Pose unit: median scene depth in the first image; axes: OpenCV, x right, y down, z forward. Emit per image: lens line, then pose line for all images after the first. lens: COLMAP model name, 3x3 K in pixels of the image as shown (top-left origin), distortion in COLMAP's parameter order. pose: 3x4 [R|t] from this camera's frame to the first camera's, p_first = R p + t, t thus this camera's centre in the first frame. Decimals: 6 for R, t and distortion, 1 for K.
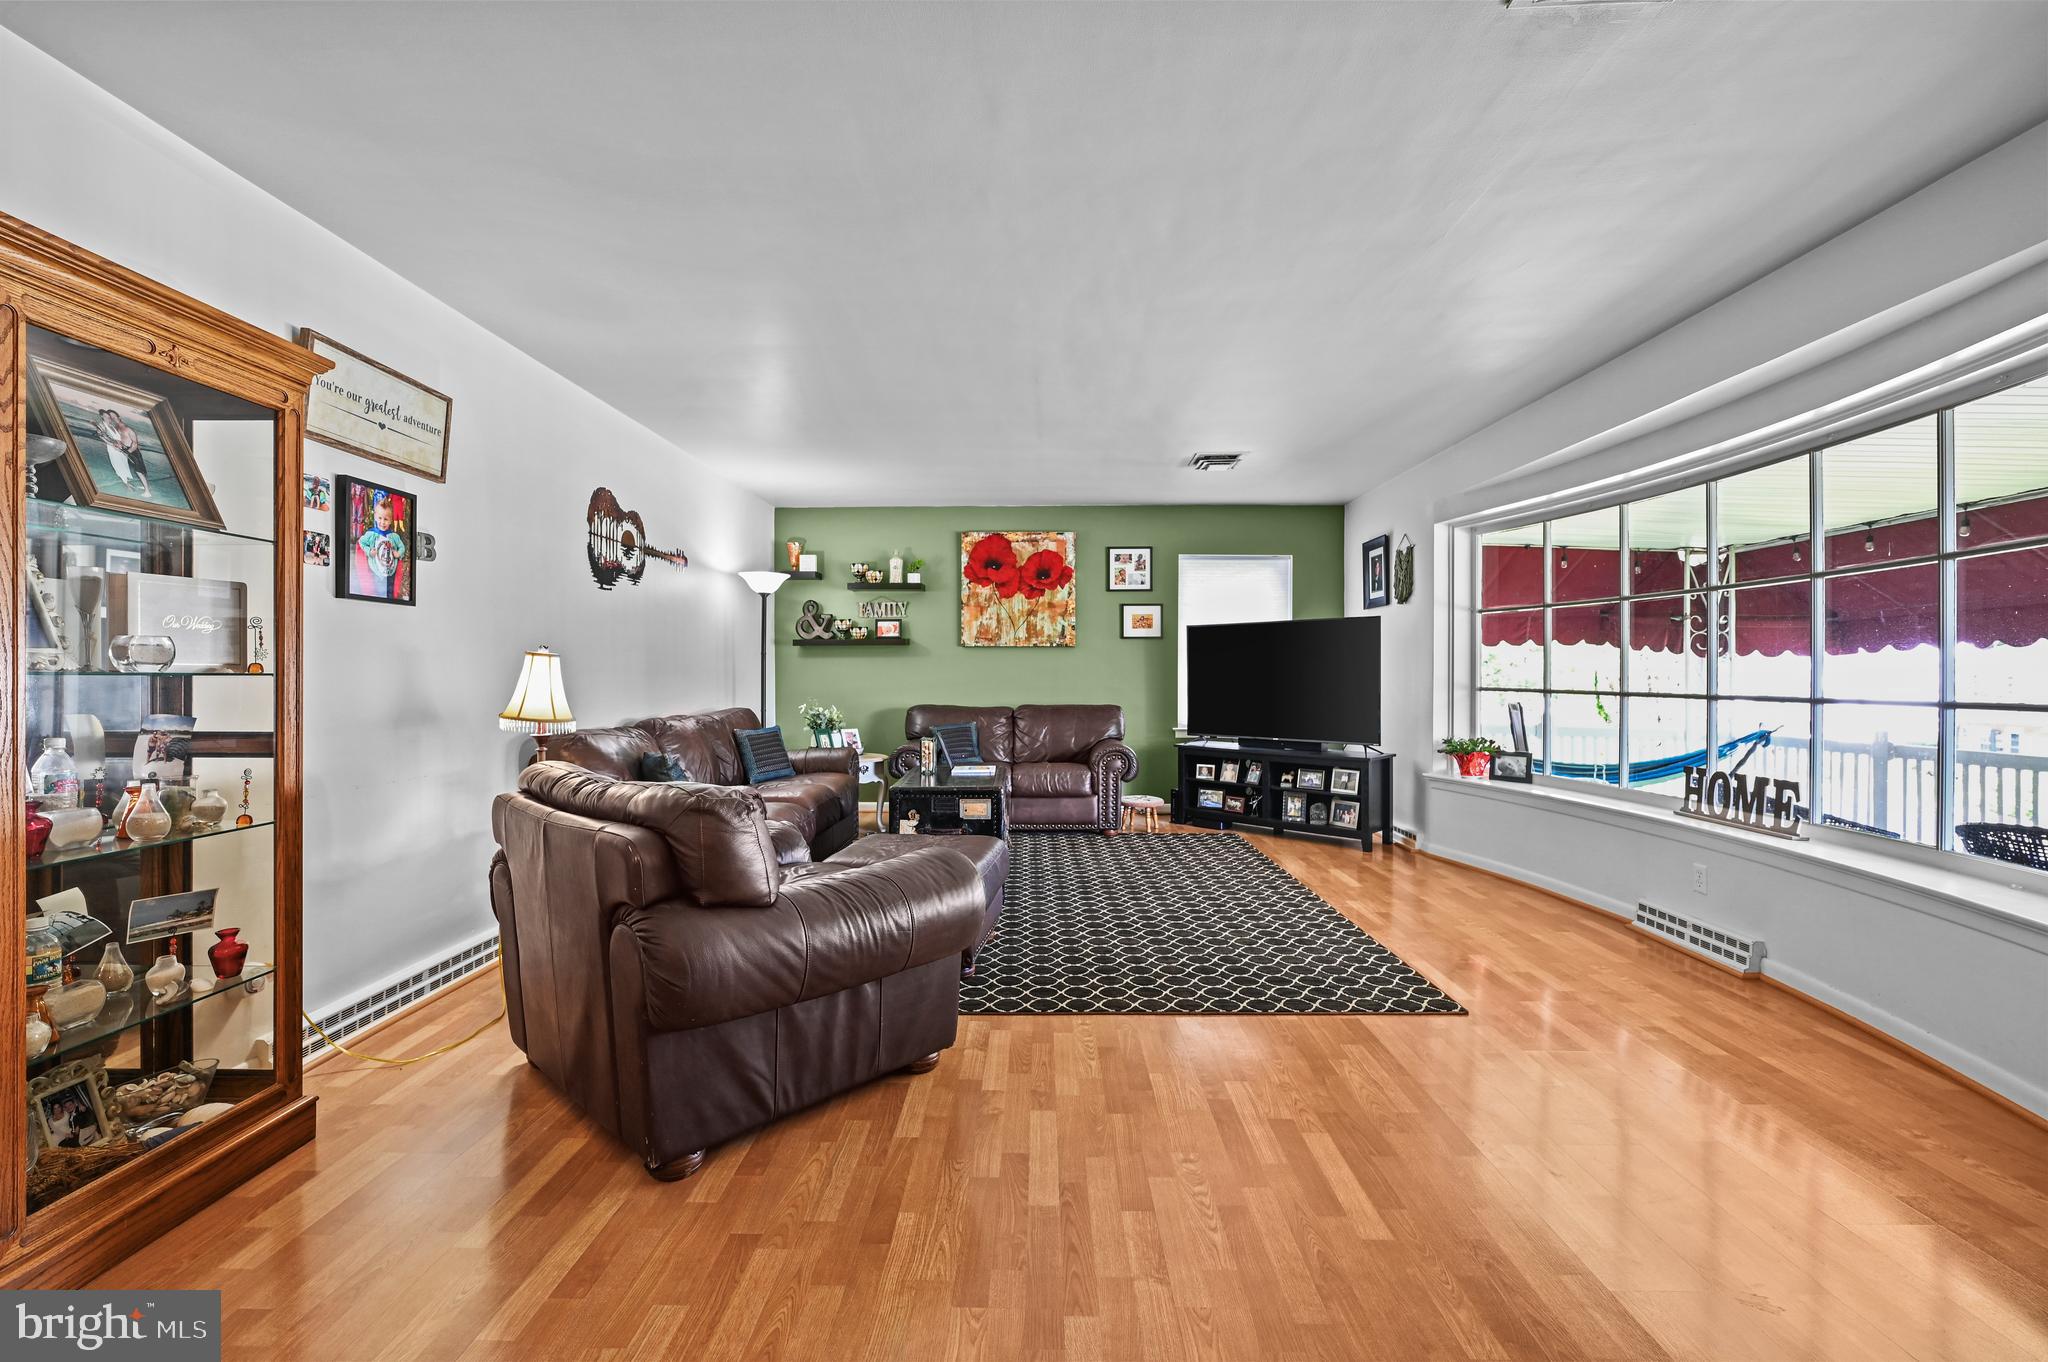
lens RADIAL K [[870.1, 0, 1024.0], [0, 870.1, 681.0], [0, 0, 1]] dist [0.001702, 0.000167]
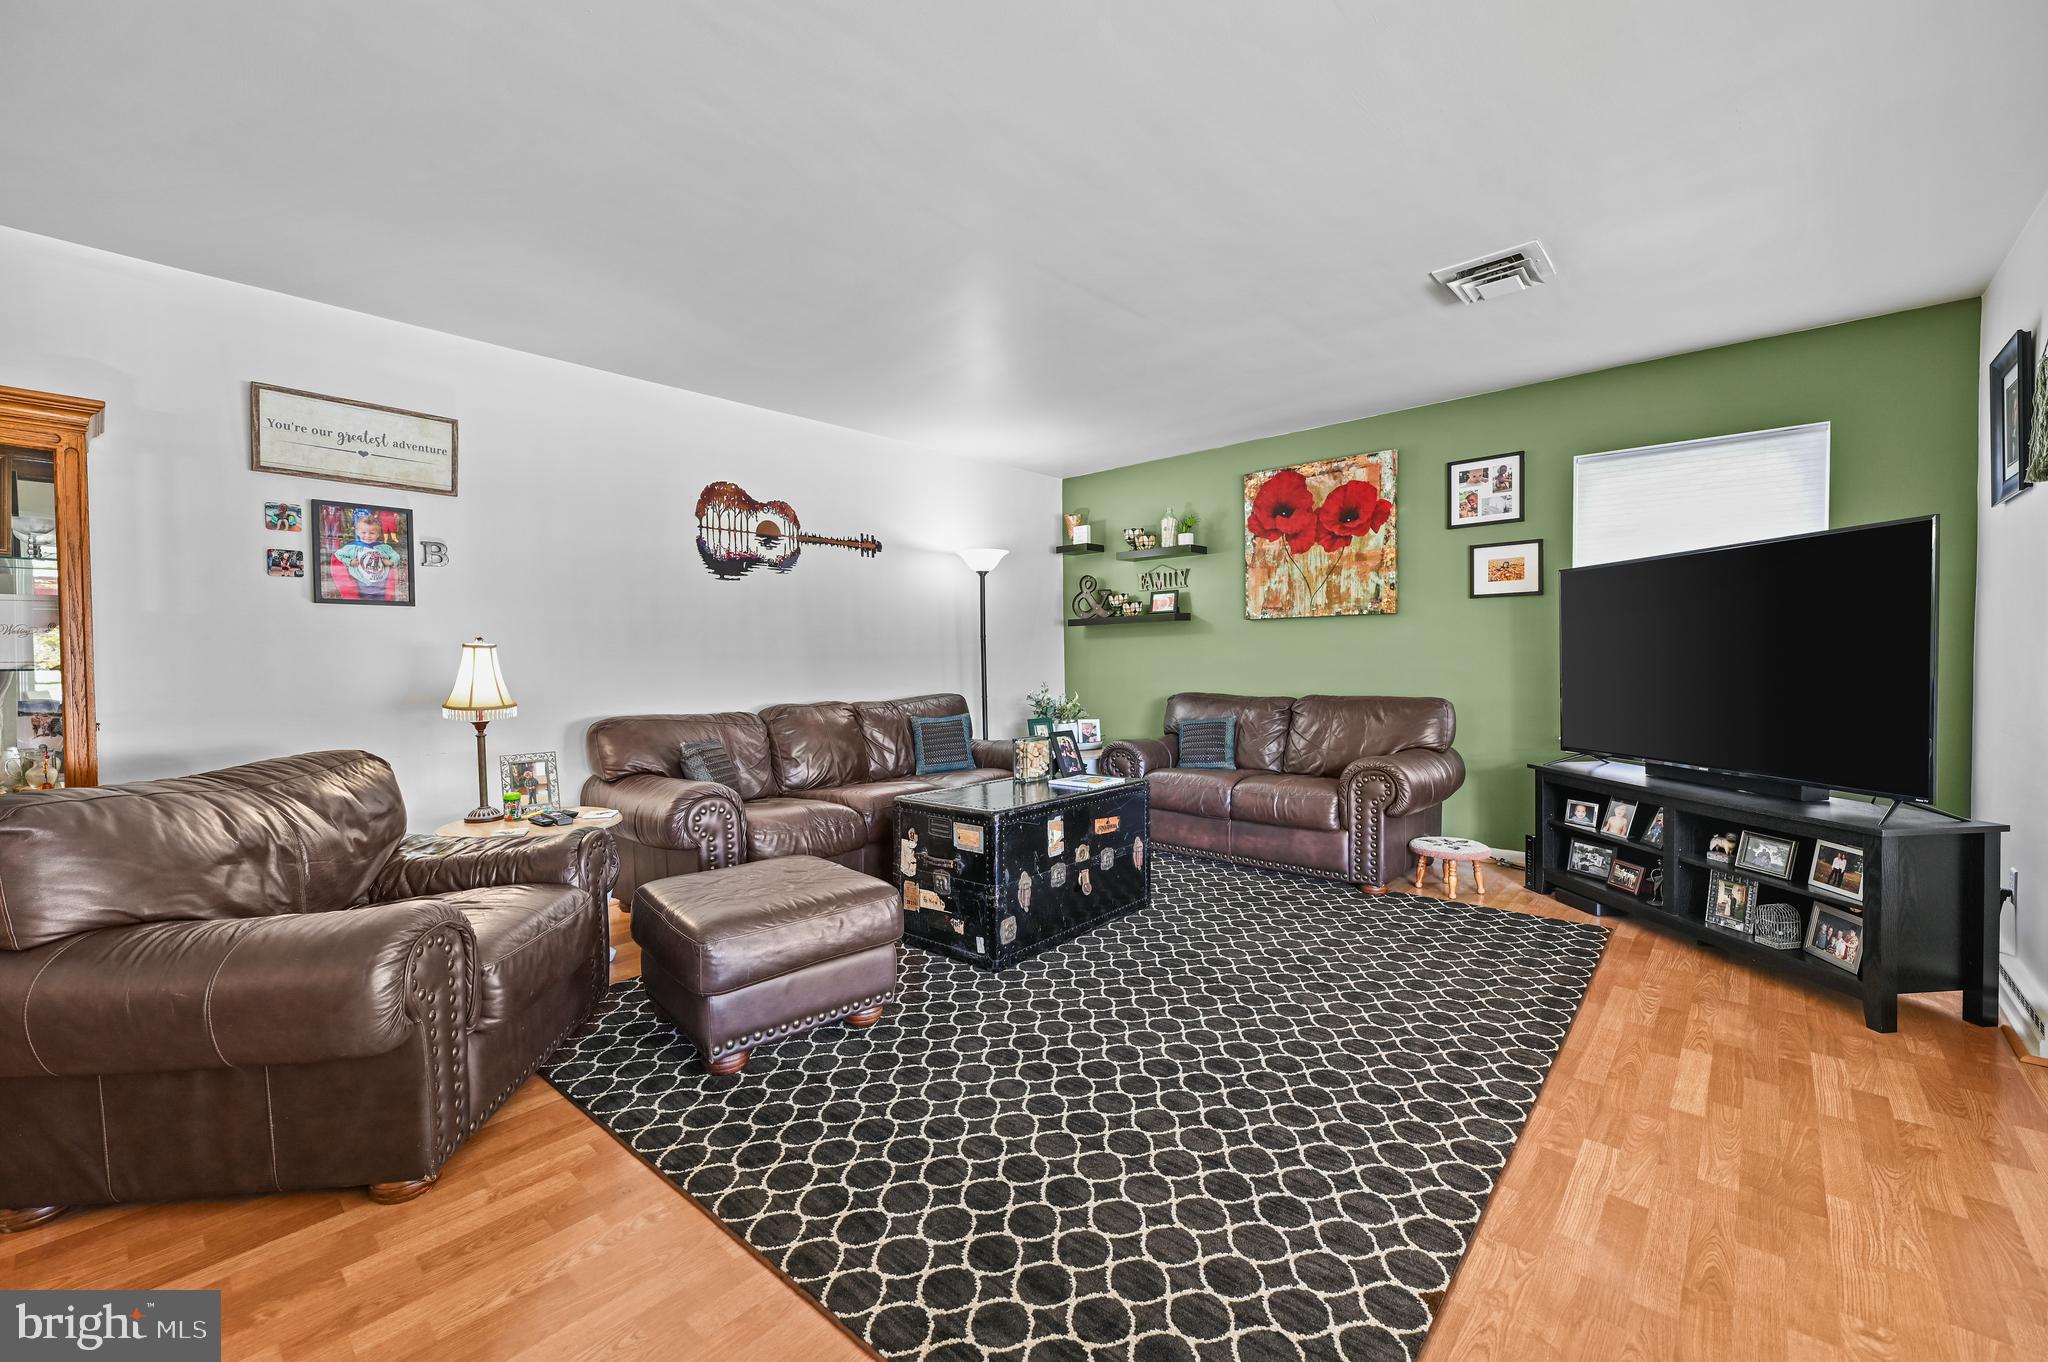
lens RADIAL K [[826.3, 0, 1024.0], [0, 826.3, 681.0], [0, 0, 1]] dist [0.000727, -0.000219]
pose [[0.754612, 0.008784, -0.656112, 0.292295], [0.007623, 0.999726, 0.022152, -0.002266], [0.656127, -0.021718, 0.754338, 0.324478]]
